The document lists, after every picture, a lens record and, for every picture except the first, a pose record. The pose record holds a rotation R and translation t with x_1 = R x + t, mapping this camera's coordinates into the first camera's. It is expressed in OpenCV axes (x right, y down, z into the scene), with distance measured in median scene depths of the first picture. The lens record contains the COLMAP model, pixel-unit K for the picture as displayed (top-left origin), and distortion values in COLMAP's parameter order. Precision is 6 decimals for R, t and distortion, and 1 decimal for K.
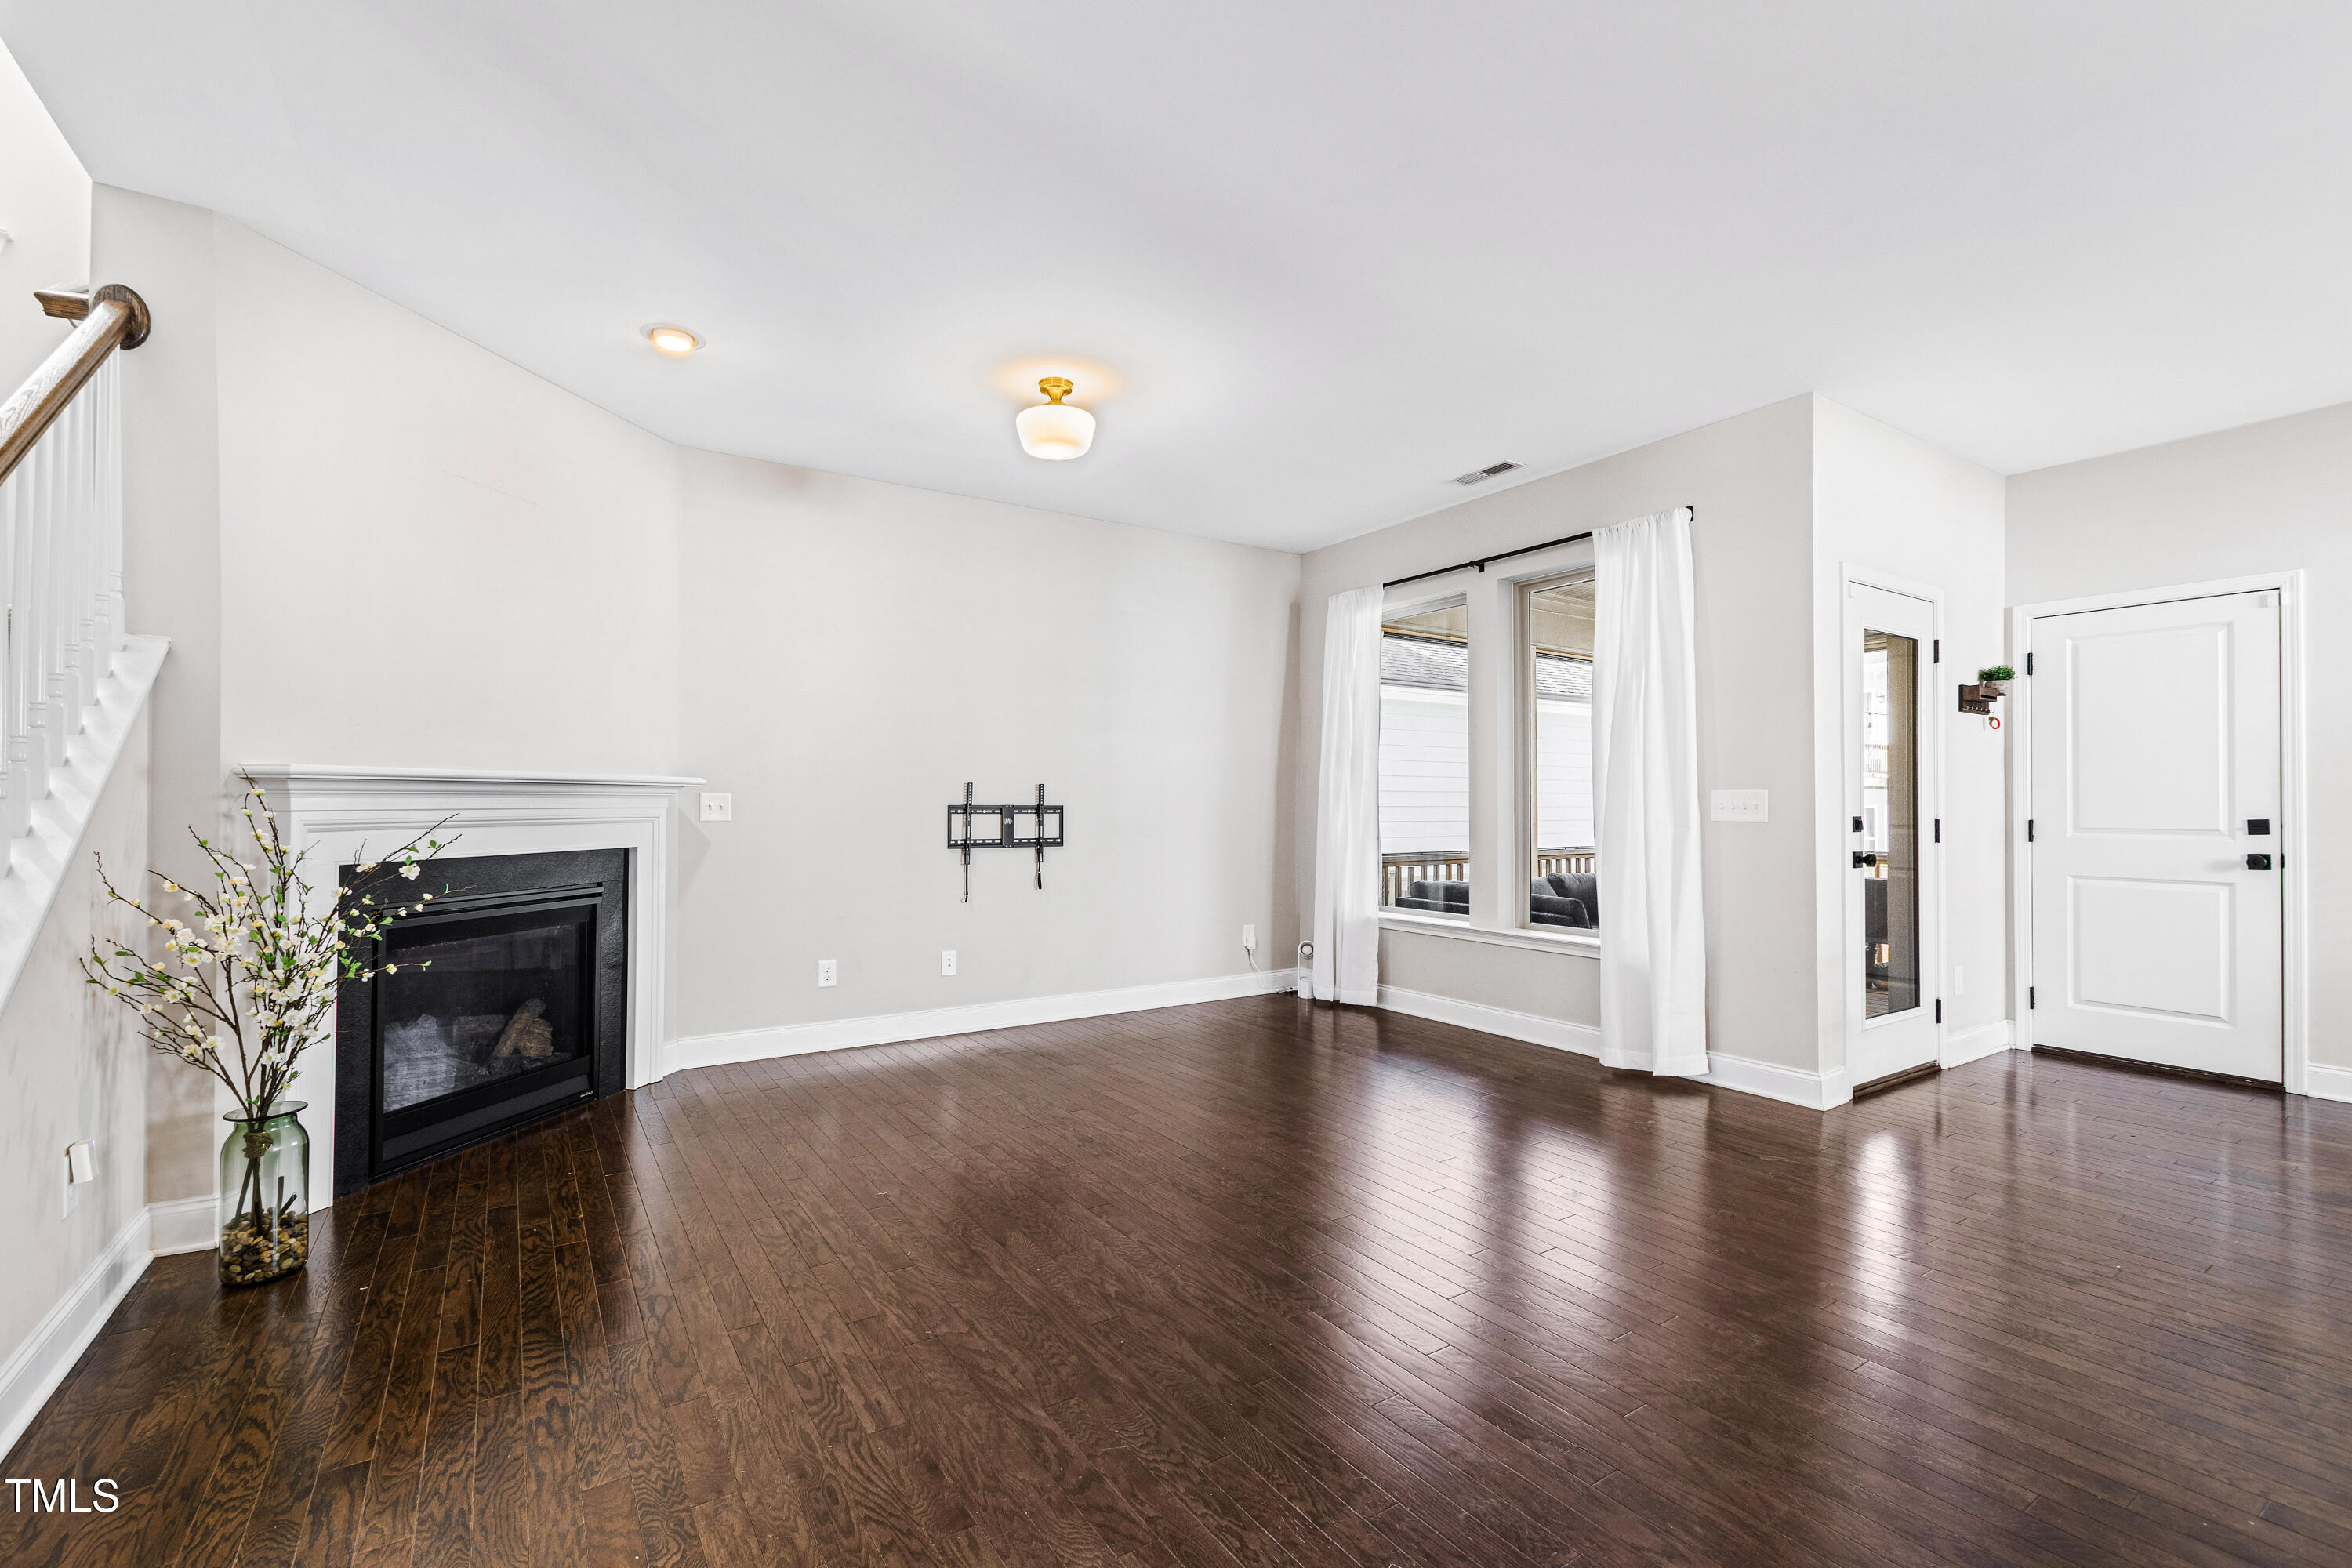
lens RADIAL K [[1021.5, 0, 1167.4], [0, 1021.5, 791.5], [0, 0, 1]] dist [0.006611, -0.004494]
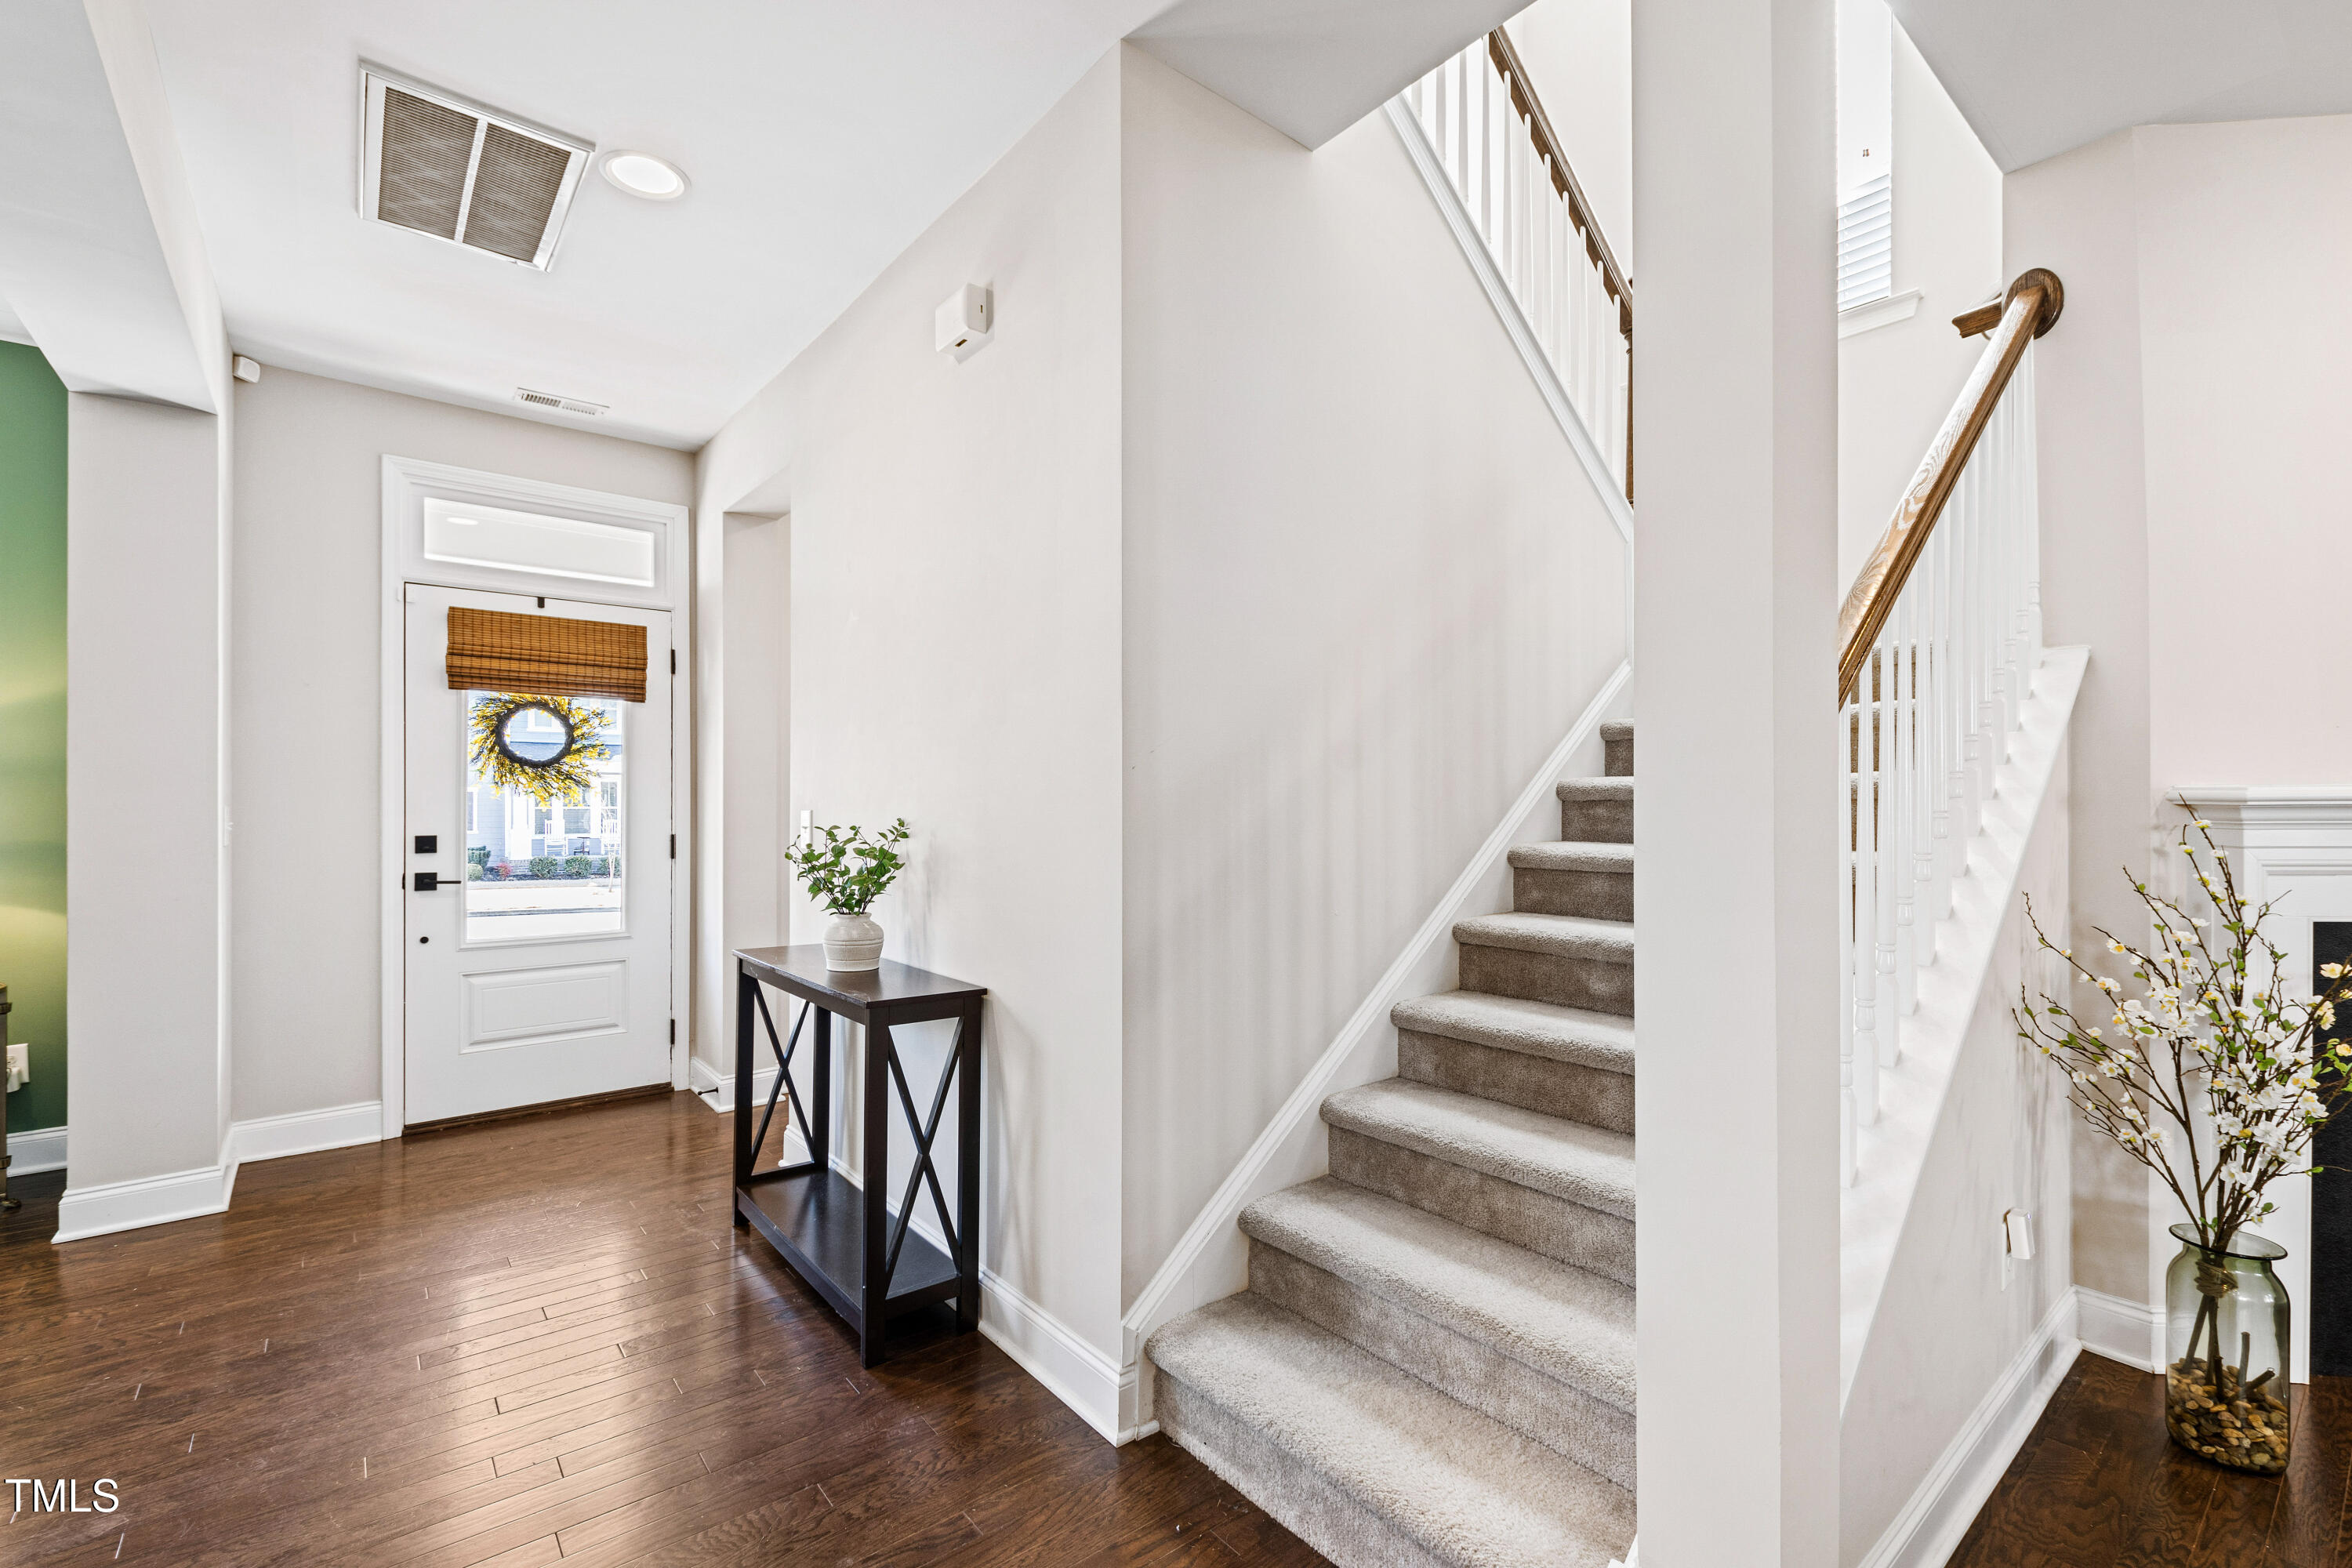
lens RADIAL K [[1021.5, 0, 1170.2], [0, 1021.5, 803.9], [0, 0, 1]] dist [0.006611, -0.004494]
pose [[0.102136, 0.003450, -0.994764, -0.119705], [0.014421, 0.999884, 0.004948, -0.019959], [0.994666, -0.014851, 0.102075, 0.082204]]
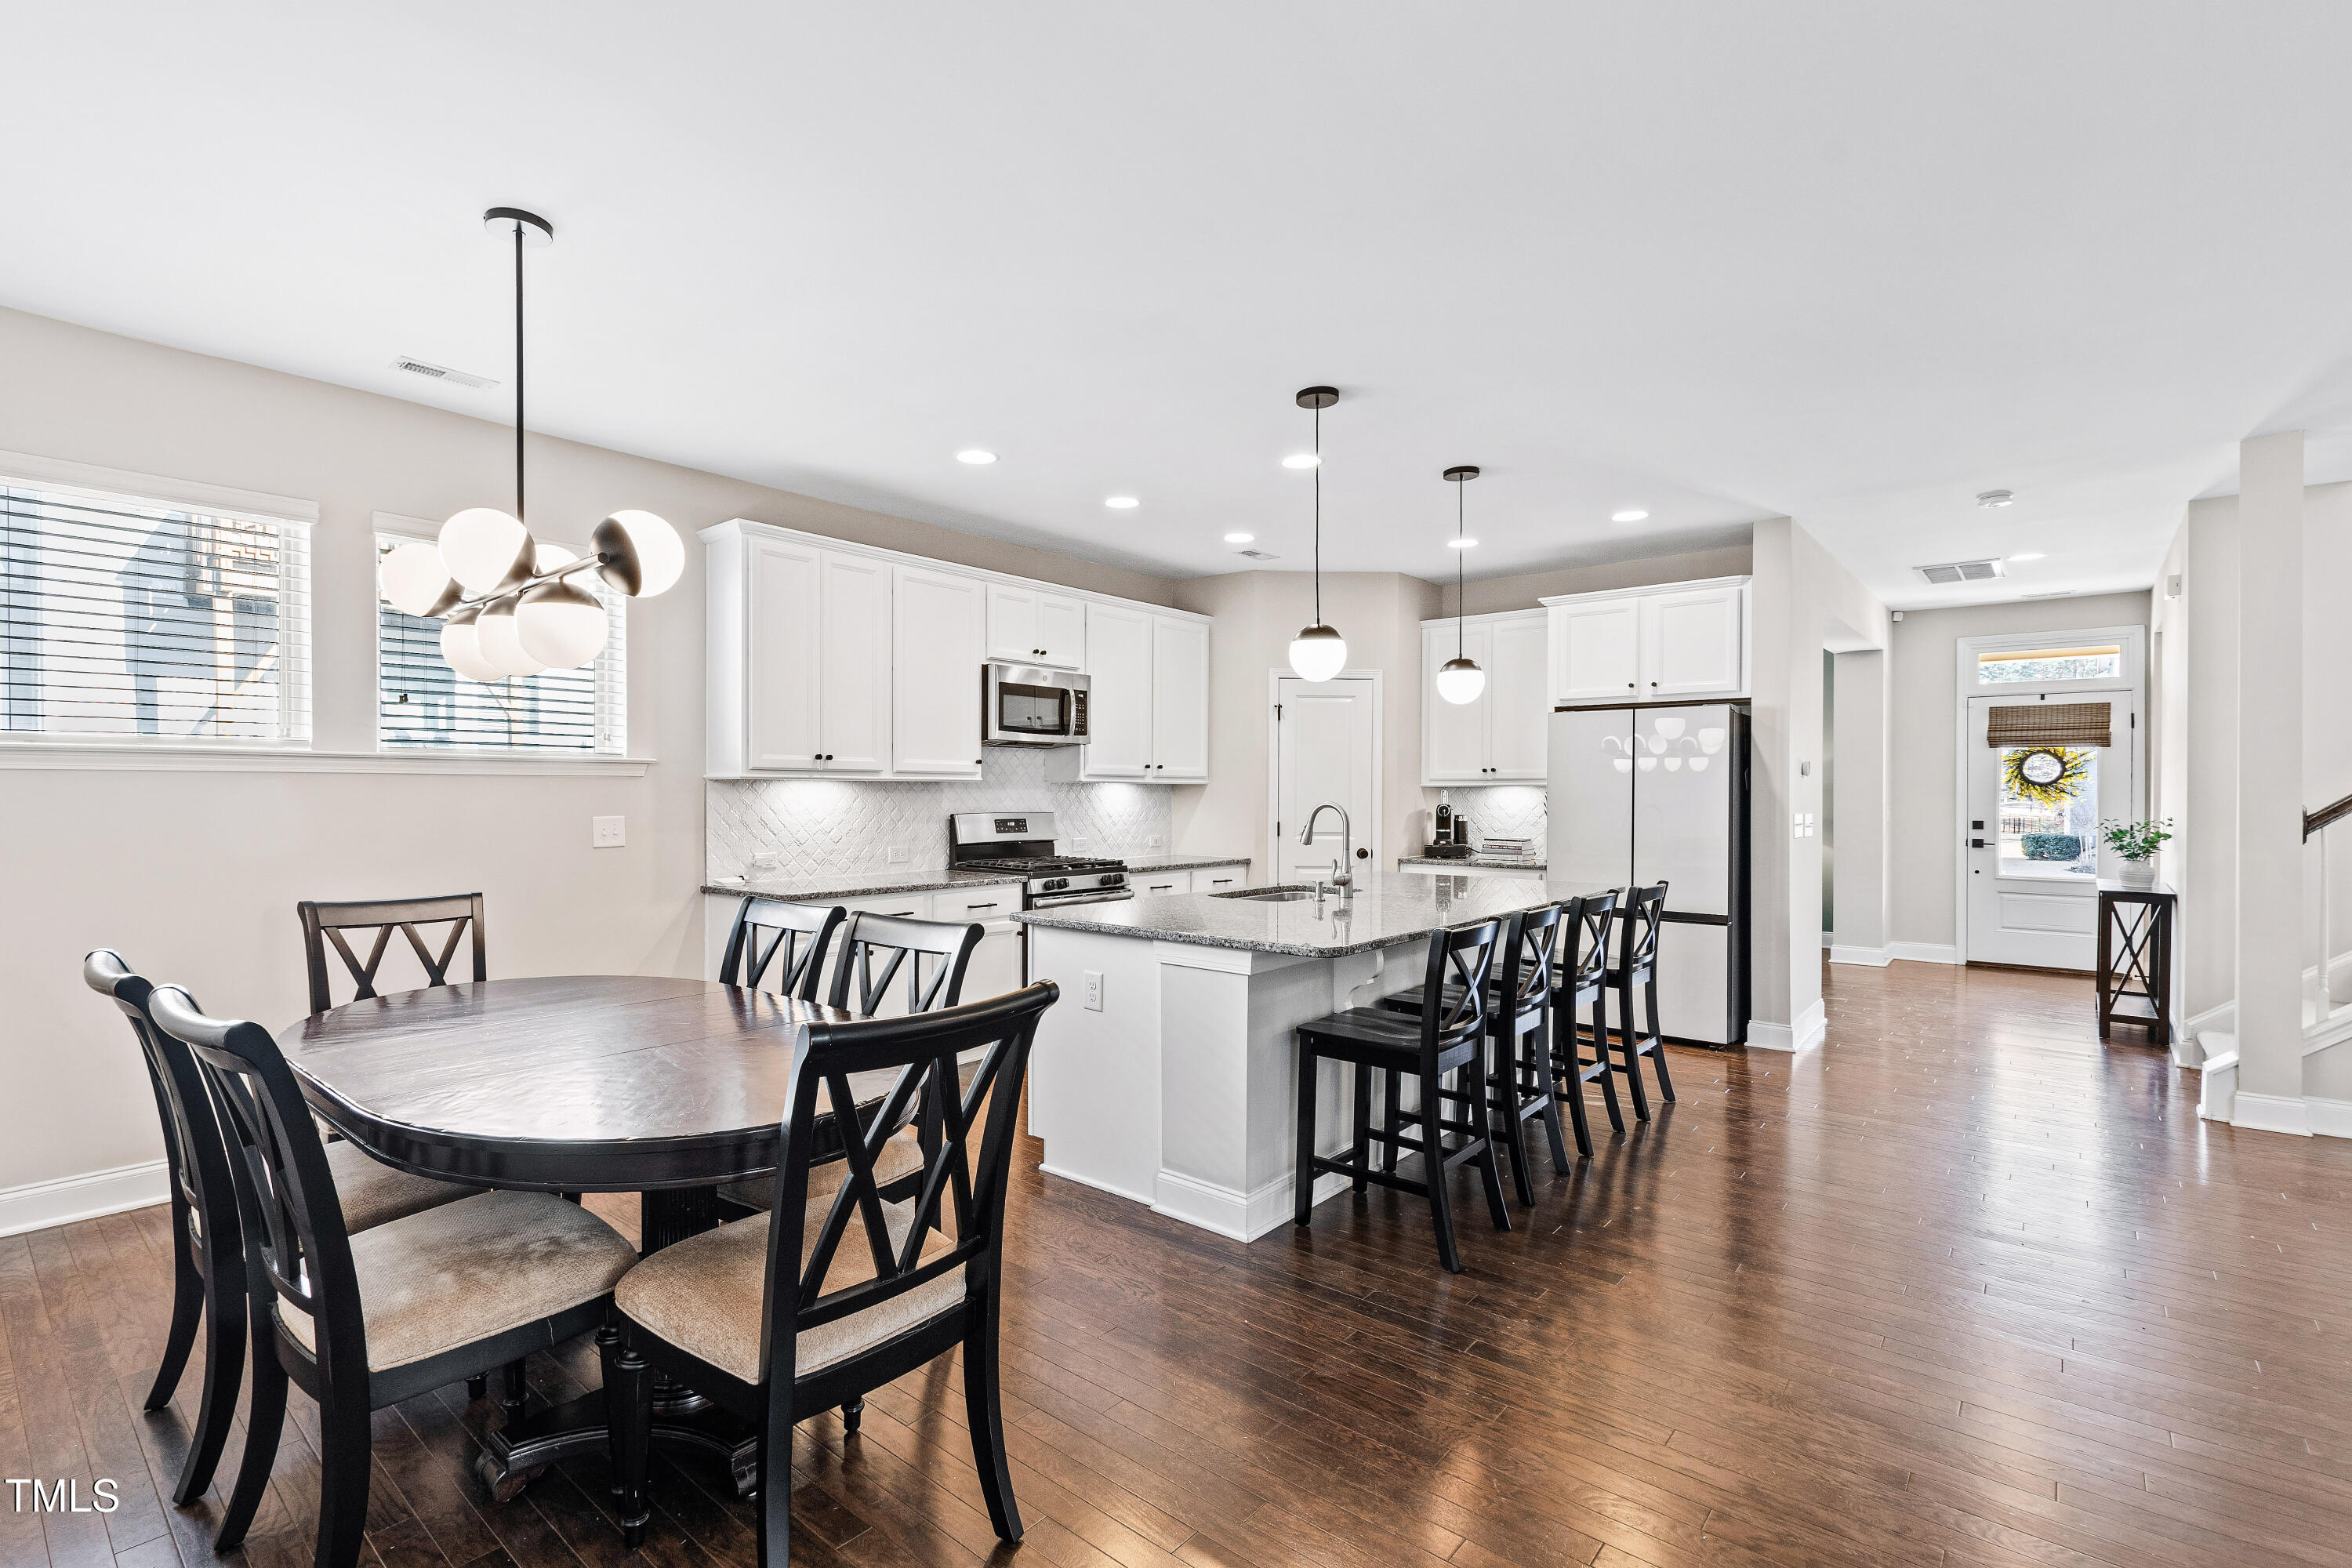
lens RADIAL K [[1070.4, 0, 1101.6], [0, 1070.4, 792.2], [0, 0, 1]] dist [0.003111, -0.000490]
pose [[-0.967390, -0.002155, -0.253280, 0.958995], [0.000916, 0.999927, -0.012009, -0.026909], [0.253288, -0.011849, -0.967318, 1.017291]]
